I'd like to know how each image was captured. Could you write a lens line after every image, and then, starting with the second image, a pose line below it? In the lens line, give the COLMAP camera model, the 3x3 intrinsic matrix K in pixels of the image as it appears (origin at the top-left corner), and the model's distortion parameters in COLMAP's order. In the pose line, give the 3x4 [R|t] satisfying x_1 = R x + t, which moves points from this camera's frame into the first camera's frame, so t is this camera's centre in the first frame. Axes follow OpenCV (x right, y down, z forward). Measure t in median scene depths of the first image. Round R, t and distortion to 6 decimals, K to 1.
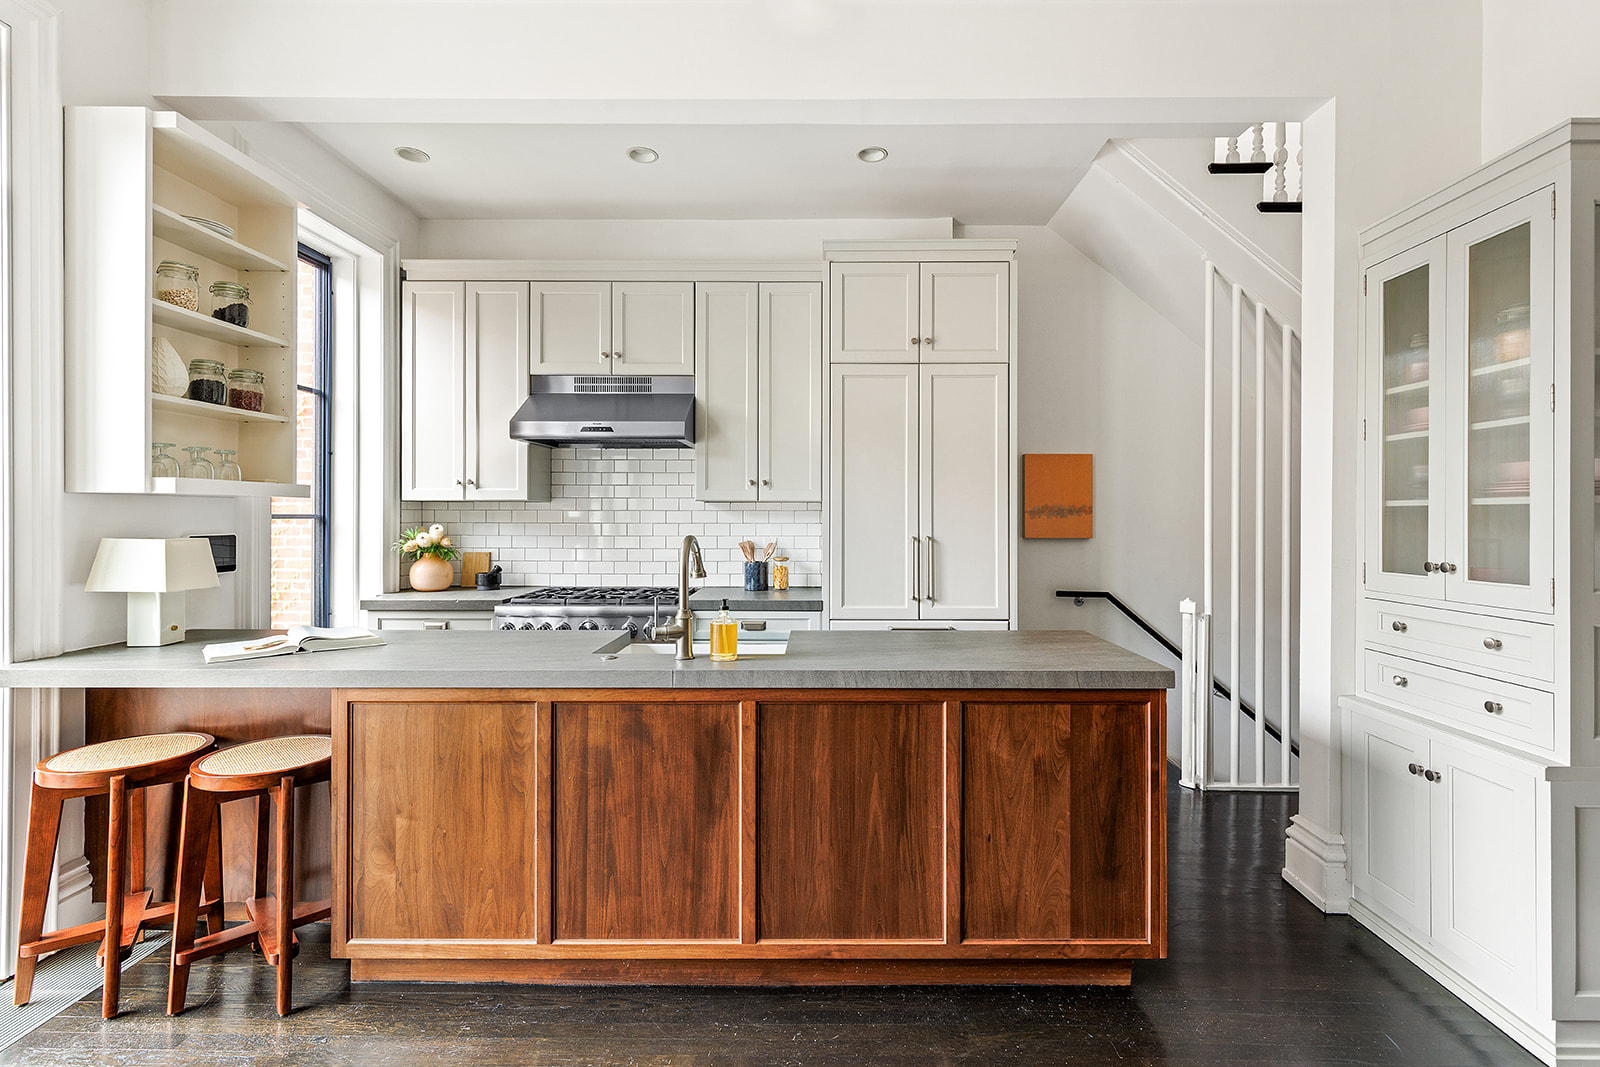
lens RADIAL K [[735.8, 0, 823.8], [0, 735.8, 507.7], [0, 0, 1]] dist [0.000735, 0.000139]
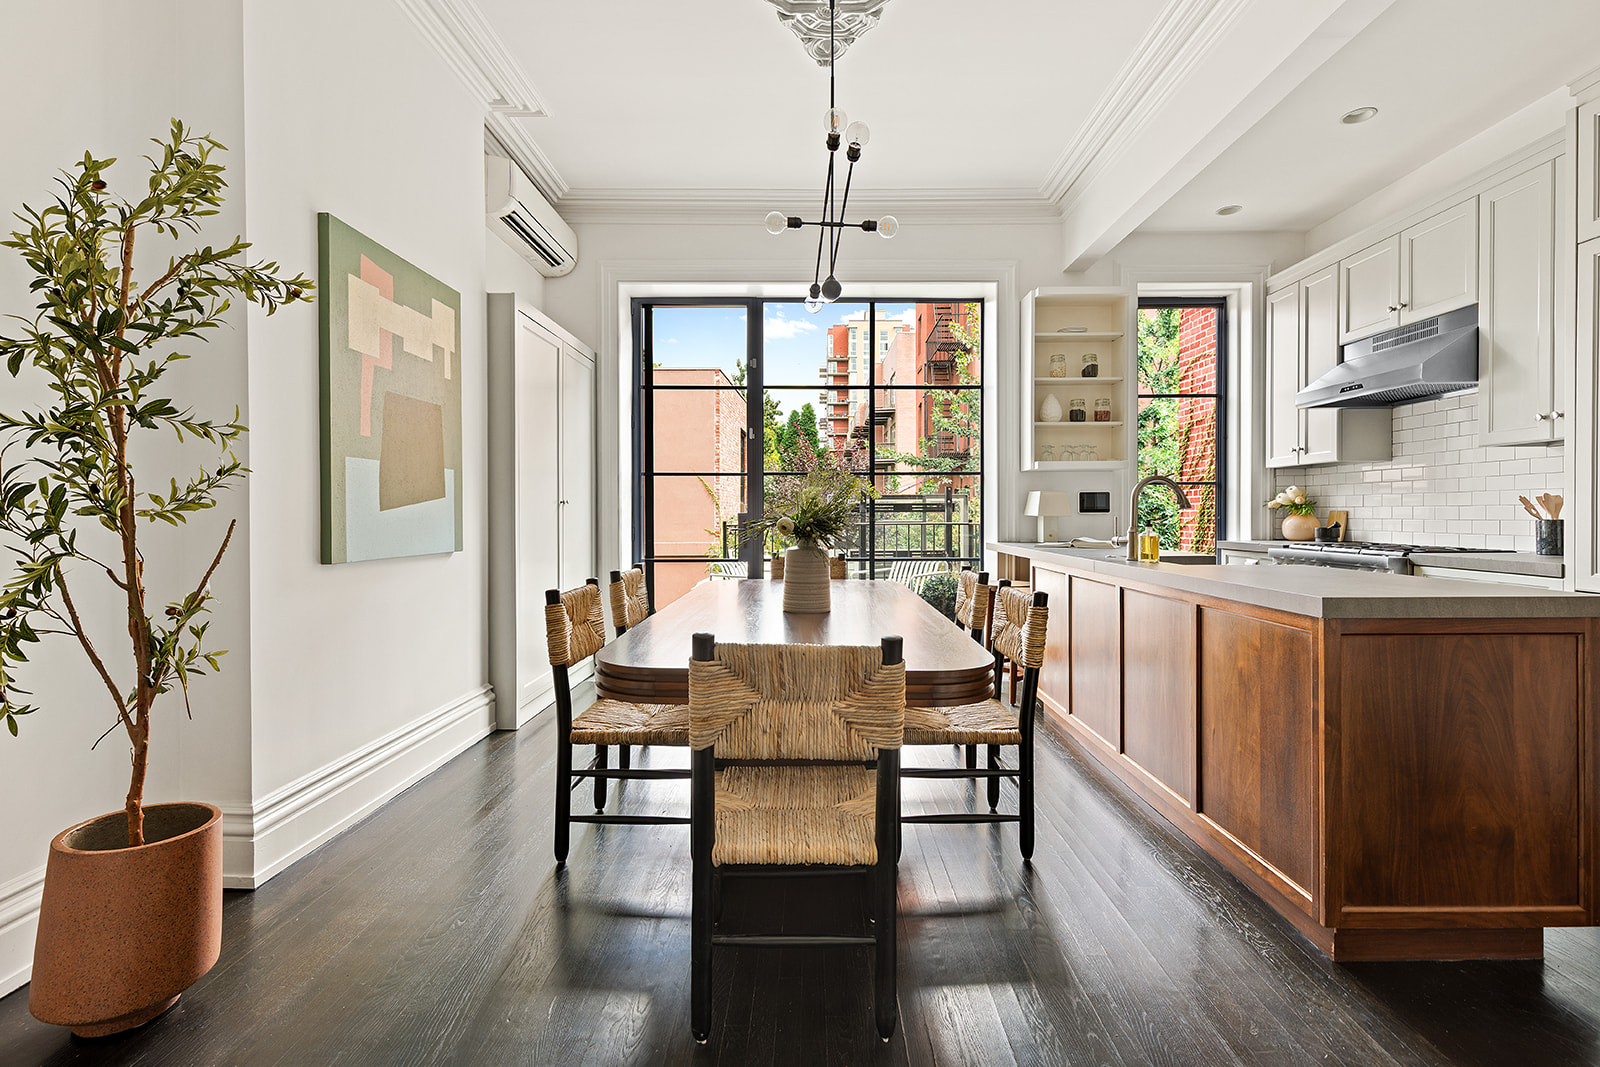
lens RADIAL K [[718.4, 0, 818.0], [0, 718.4, 519.4], [0, 0, 1]] dist [0.009477, 0.000536]
pose [[0.002517, 0.006103, -0.999978, 0.685502], [0.018248, 0.999815, 0.006148, 0.057789], [0.999830, -0.018263, 0.002406, 0.211843]]
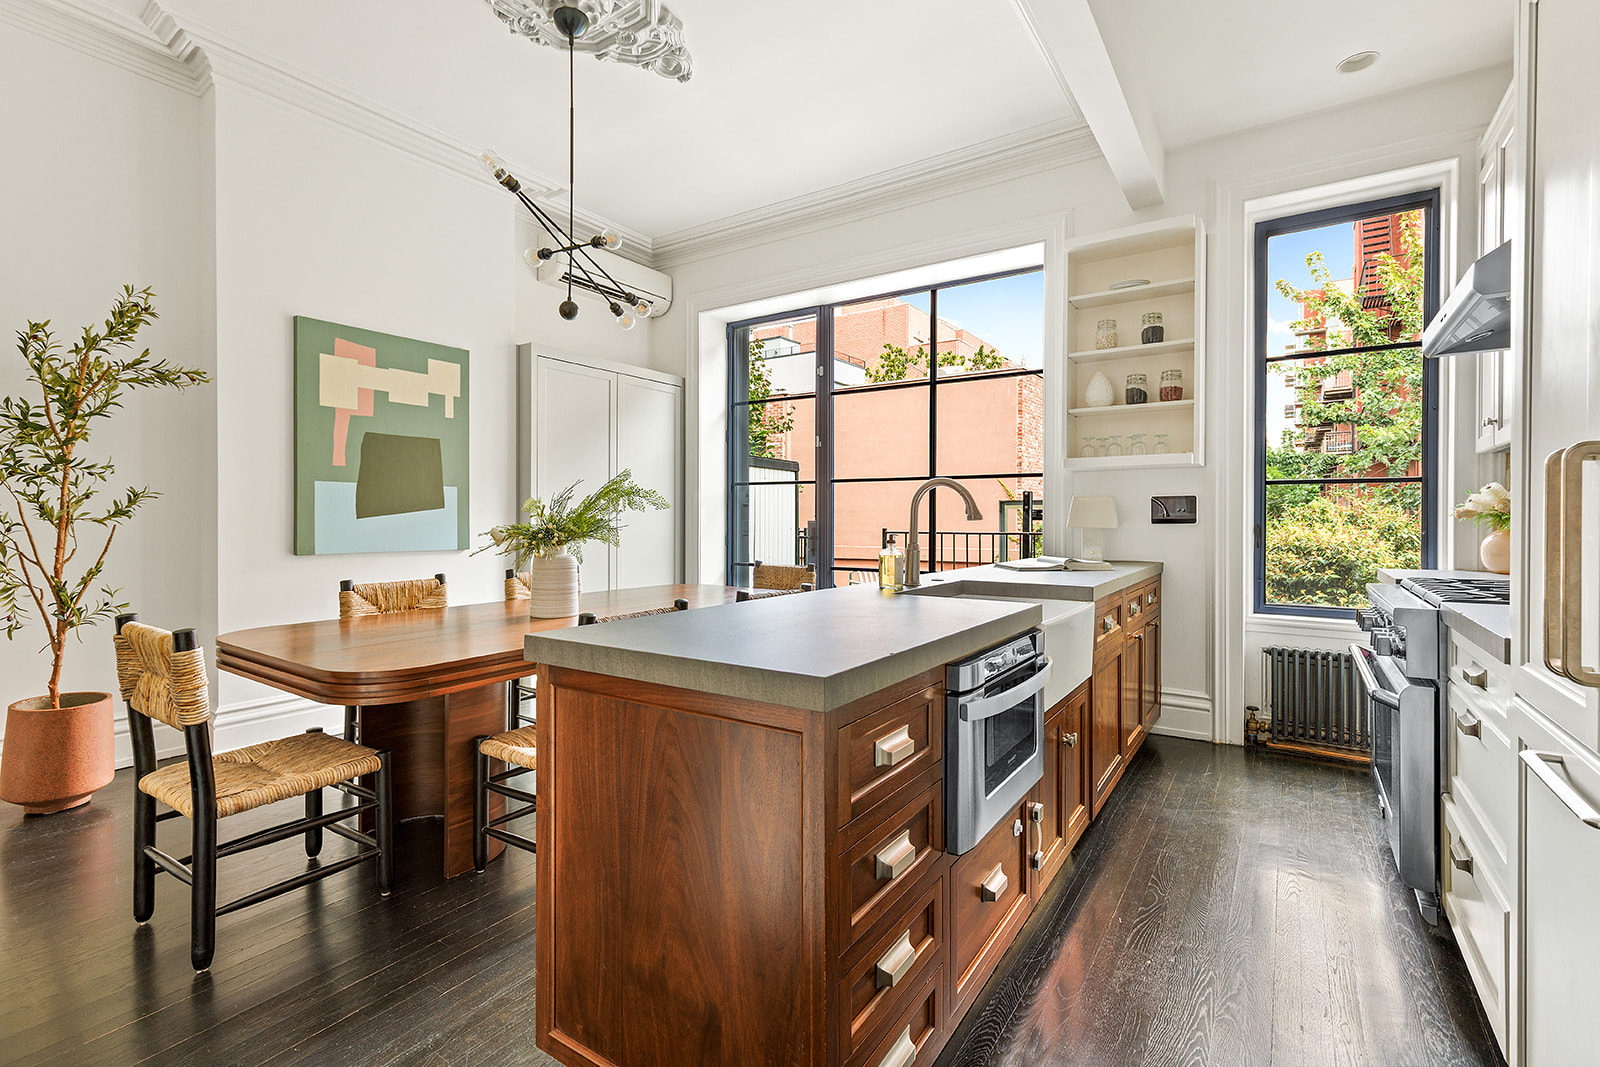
lens RADIAL K [[718.4, 0, 818.0], [0, 718.4, 519.4], [0, 0, 1]] dist [0.009477, 0.000536]
pose [[-0.548803, -0.002122, -0.835949, 0.465524], [0.008760, 0.999927, -0.008289, 0.060908], [0.835906, -0.011872, -0.548745, 0.833211]]
